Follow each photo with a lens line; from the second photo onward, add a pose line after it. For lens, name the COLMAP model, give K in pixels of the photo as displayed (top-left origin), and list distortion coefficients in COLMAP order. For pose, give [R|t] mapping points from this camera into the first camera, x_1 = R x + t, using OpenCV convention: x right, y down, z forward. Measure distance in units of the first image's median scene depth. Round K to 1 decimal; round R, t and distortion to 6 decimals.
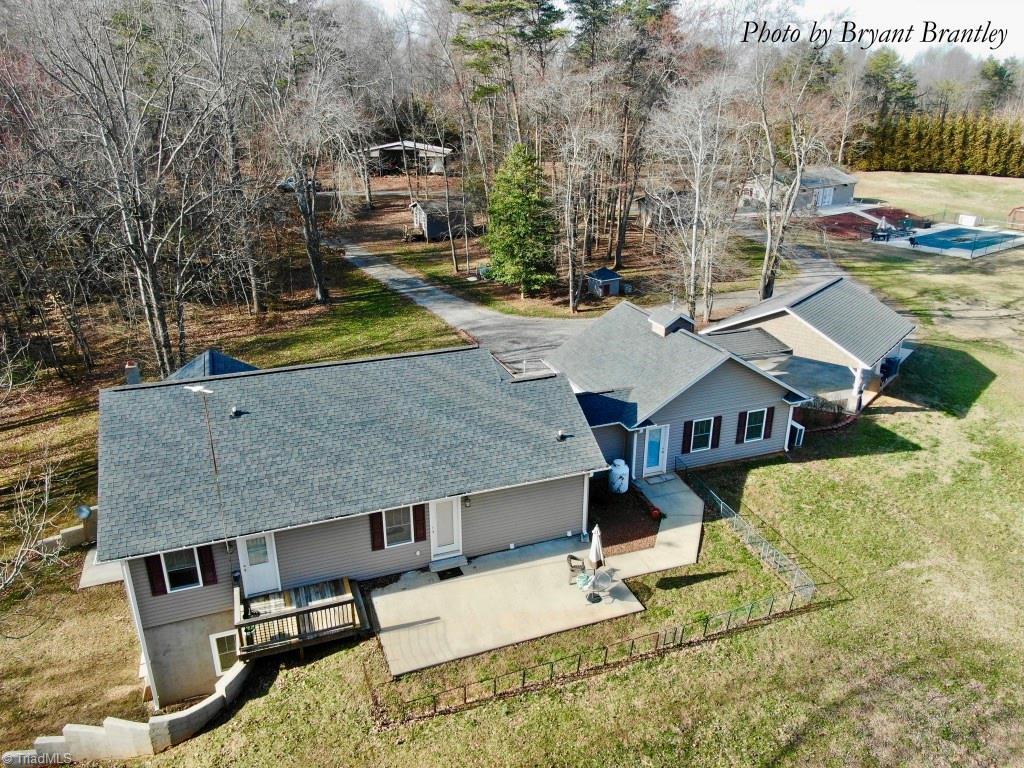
lens RADIAL K [[750.4, 0, 512.9], [0, 750.4, 387.1], [0, 0, 1]] dist [0.000206, 0.001476]
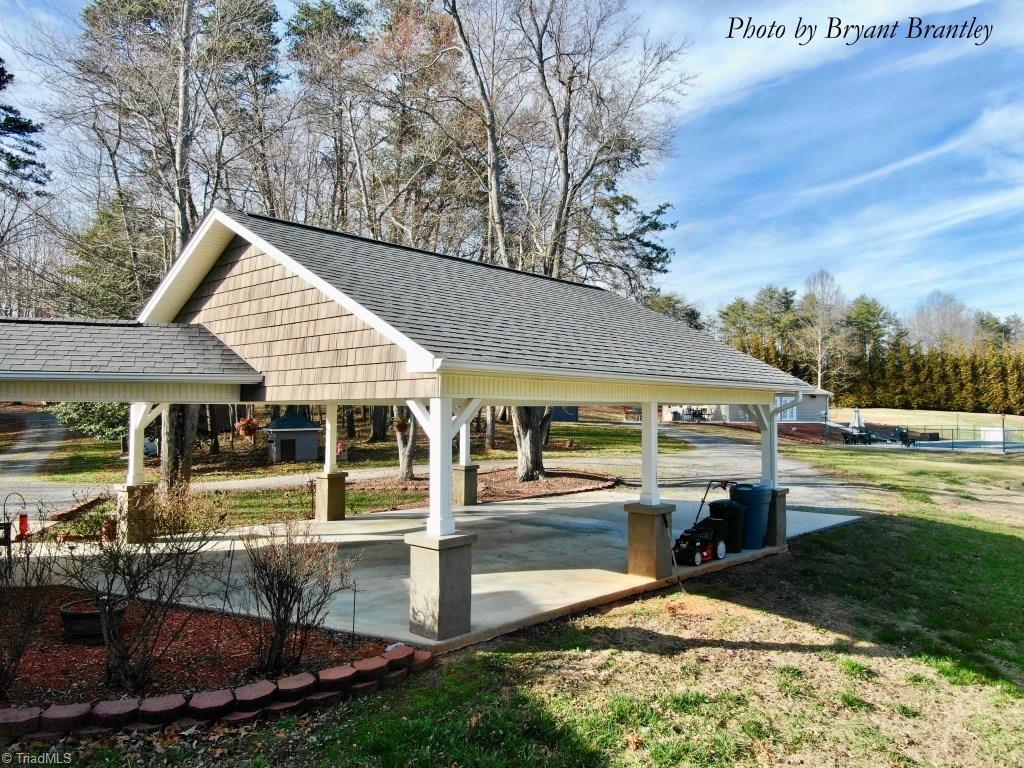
lens RADIAL K [[750.4, 0, 509.5], [0, 750.4, 382.6], [0, 0, 1]] dist [0.000206, 0.001476]
pose [[0.998602, 0.000227, -0.052863, 0.143860], [-0.021314, 0.916836, -0.398696, 0.015296], [0.048376, 0.399265, 0.915558, 0.237872]]
